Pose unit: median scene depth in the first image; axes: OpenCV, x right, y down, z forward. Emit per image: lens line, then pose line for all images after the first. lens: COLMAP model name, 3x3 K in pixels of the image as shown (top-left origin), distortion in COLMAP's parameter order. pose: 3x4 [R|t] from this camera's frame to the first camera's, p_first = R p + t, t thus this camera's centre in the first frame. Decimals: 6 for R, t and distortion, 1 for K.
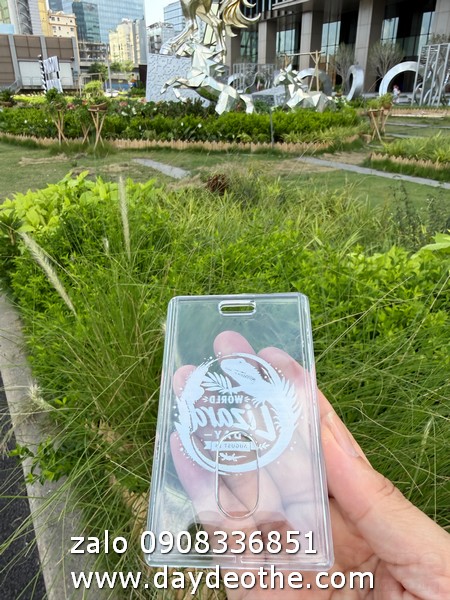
lens RADIAL K [[422.6, 0, 224.5], [0, 422.6, 275.3], [0, 0, 1]] dist [-0.035414, 0.039935]
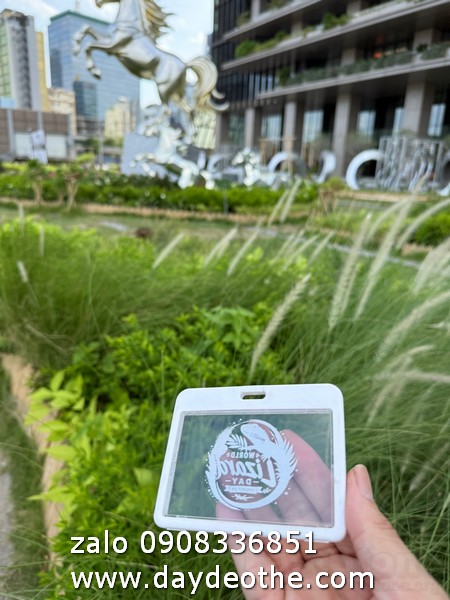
lens RADIAL K [[426.4, 0, 224.3], [0, 426.4, 302.3], [0, 0, 1]] dist [0.012621, -0.032838]
pose [[0.998876, 0.037317, 0.029222, 0.063405], [-0.033800, 0.993048, -0.112750, 0.041671], [-0.033226, 0.111636, 0.993194, -0.092261]]
